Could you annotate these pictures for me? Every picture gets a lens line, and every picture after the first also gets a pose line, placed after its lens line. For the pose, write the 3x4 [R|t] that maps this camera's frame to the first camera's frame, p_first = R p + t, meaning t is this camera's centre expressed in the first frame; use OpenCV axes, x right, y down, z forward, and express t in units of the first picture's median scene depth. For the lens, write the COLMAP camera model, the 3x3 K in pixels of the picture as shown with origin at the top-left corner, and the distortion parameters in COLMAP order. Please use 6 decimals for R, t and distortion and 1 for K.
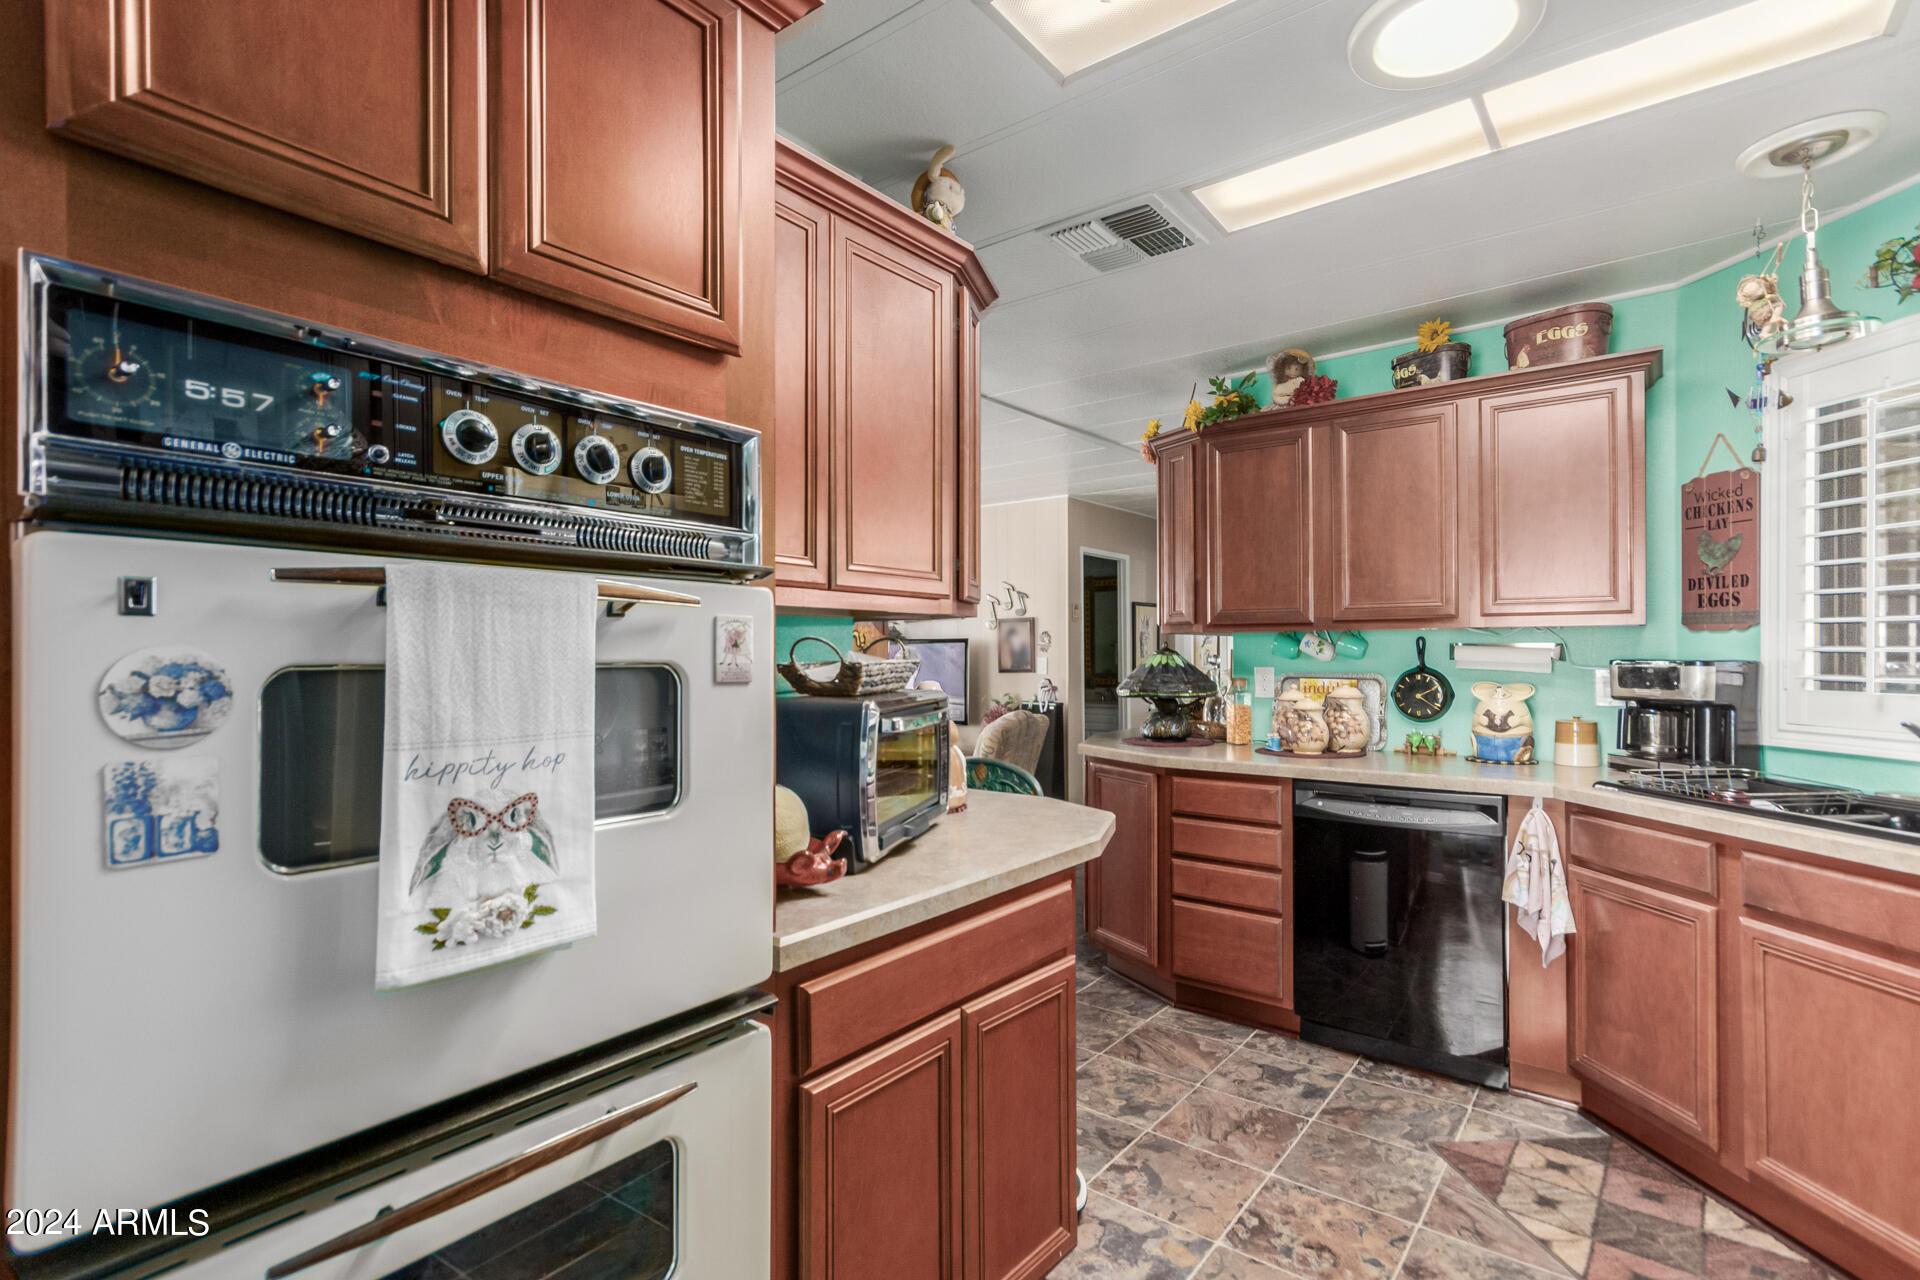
lens RADIAL K [[906.1, 0, 971.0], [0, 906.1, 639.7], [0, 0, 1]] dist [0.001152, 0.000519]
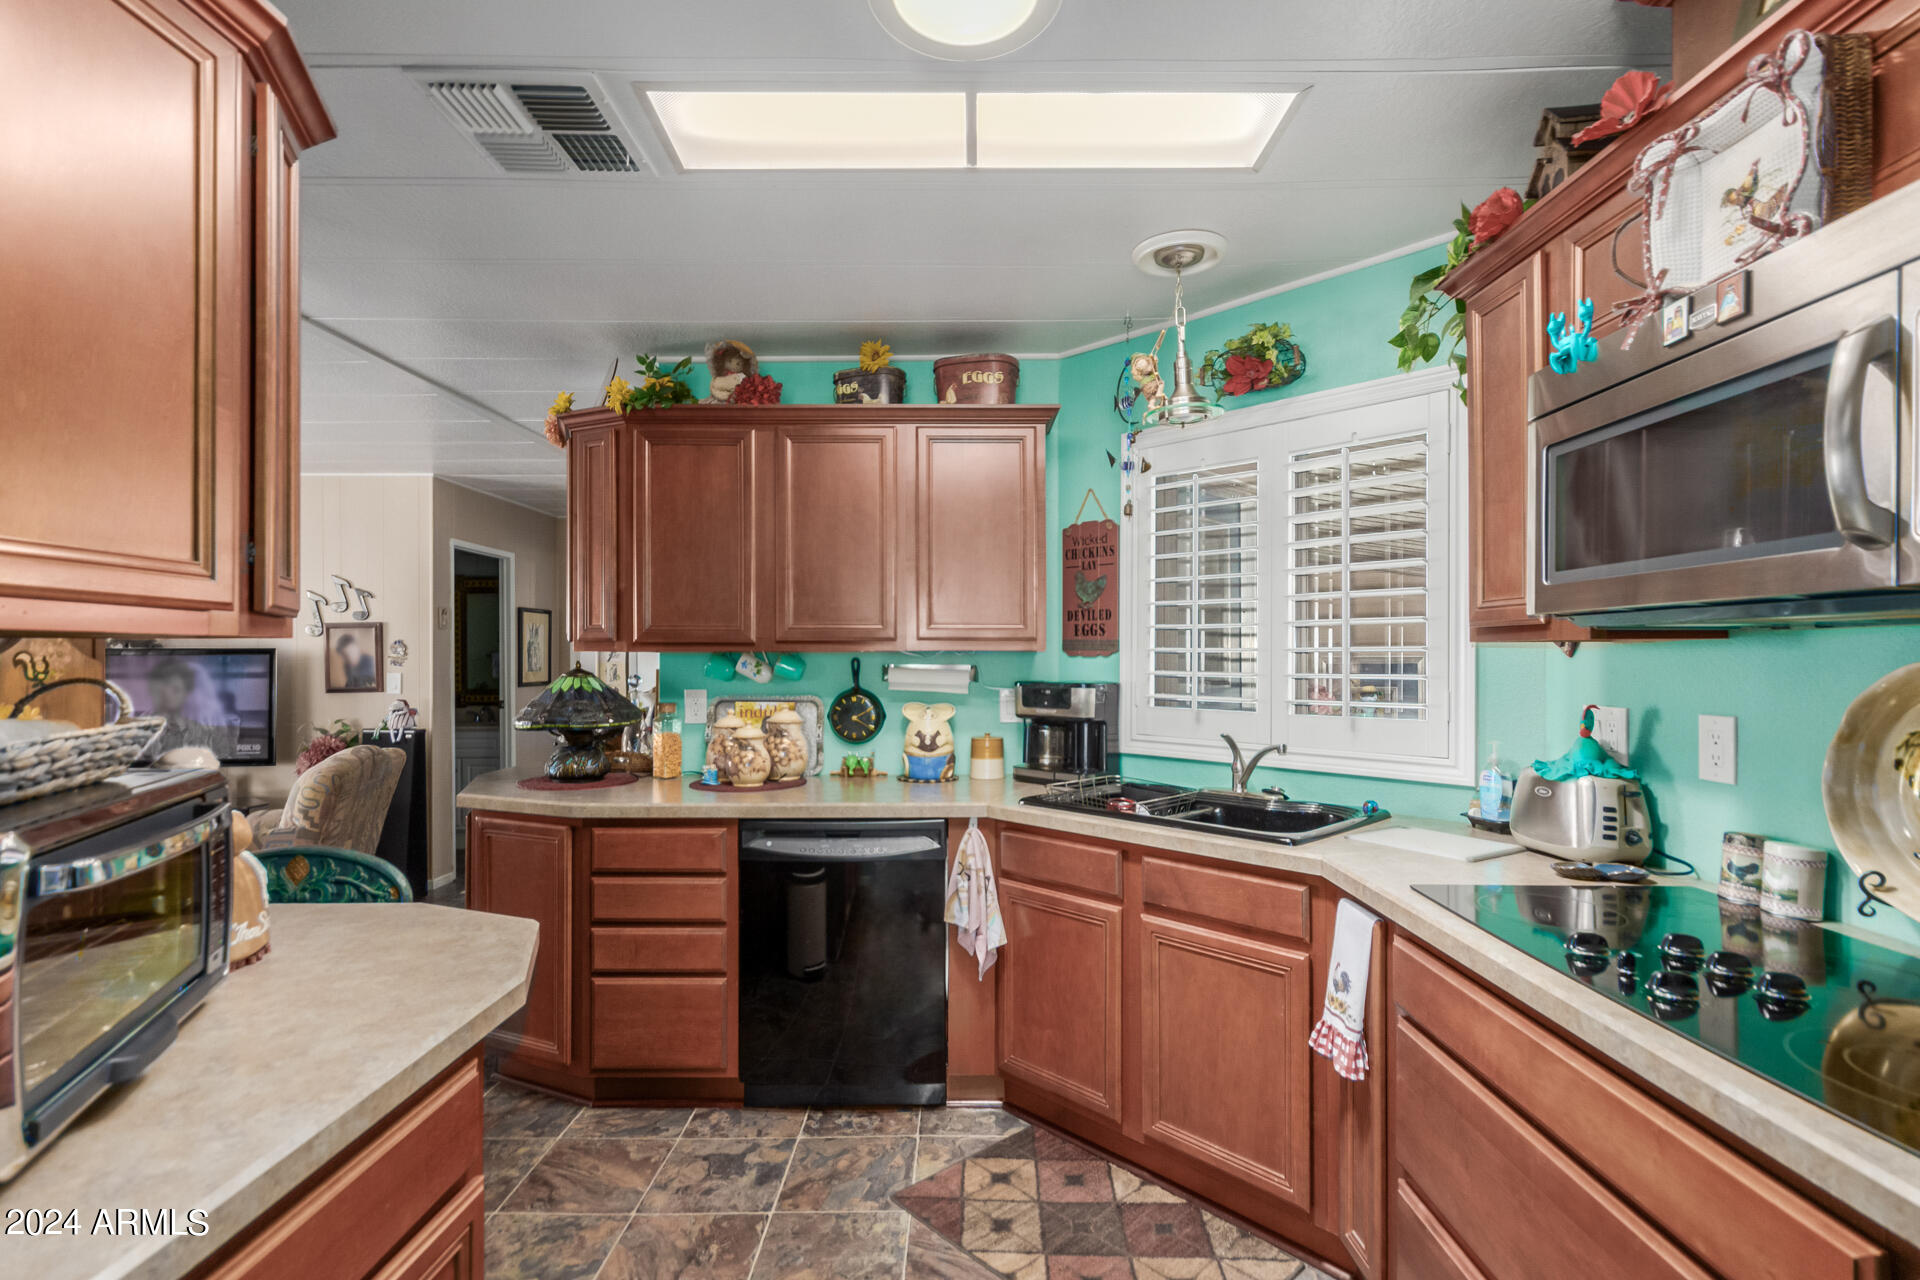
lens RADIAL K [[872.8, 0, 968.5], [0, 872.8, 653.8], [0, 0, 1]] dist [0.004039, 0.000982]
pose [[0.786074, 0.003317, 0.618124, 0.000118], [-0.009684, 0.999929, 0.006949, -0.018964], [-0.618057, -0.011448, 0.786050, 0.201988]]
